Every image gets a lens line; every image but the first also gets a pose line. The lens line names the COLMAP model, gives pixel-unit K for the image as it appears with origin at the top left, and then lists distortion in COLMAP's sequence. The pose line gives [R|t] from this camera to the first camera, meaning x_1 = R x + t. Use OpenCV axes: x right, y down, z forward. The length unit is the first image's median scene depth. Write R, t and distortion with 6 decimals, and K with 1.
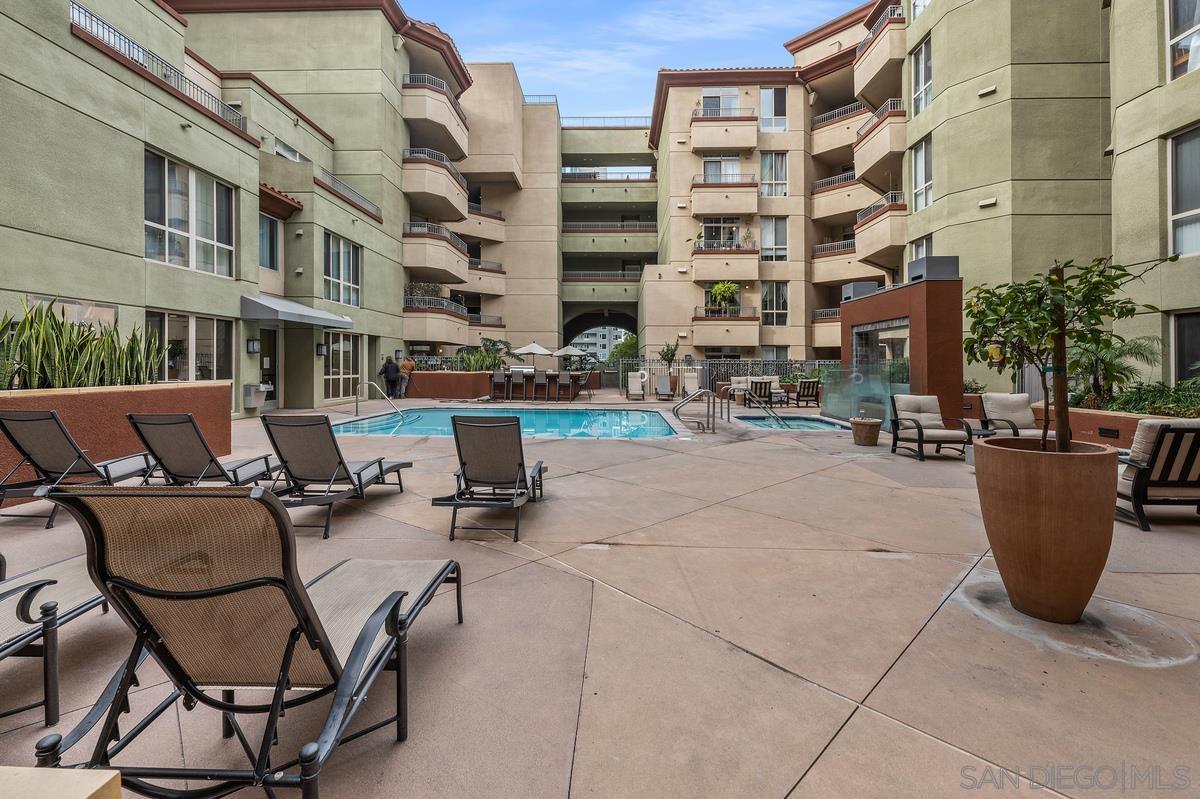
lens RADIAL K [[510.8, 0, 600.3], [0, 510.8, 359.6], [0, 0, 1]] dist [0.005870, 0.000686]
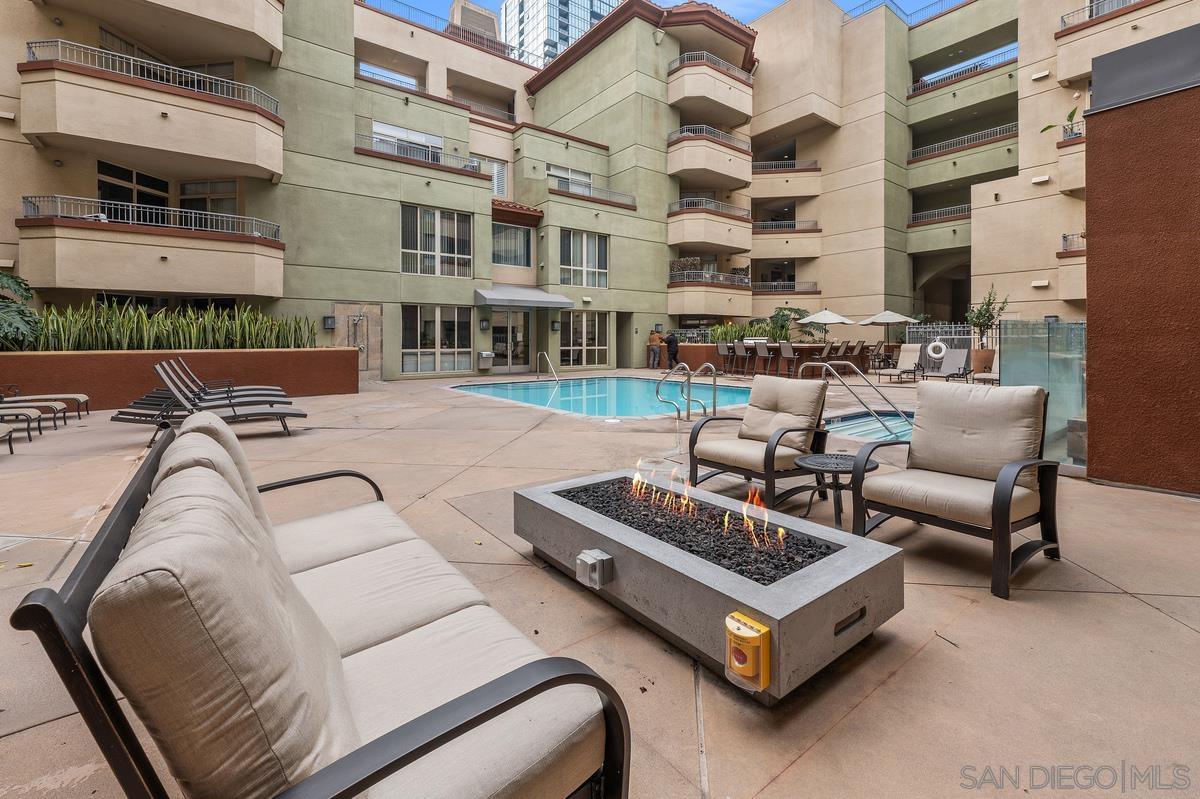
lens RADIAL K [[510.8, 0, 591.2], [0, 510.8, 343.1], [0, 0, 1]] dist [0.005870, 0.000686]
pose [[0.628590, -0.004228, -0.777725, 0.324782], [0.017439, 0.999810, 0.008660, 0.009019], [0.777541, -0.019006, 0.628544, 0.194664]]
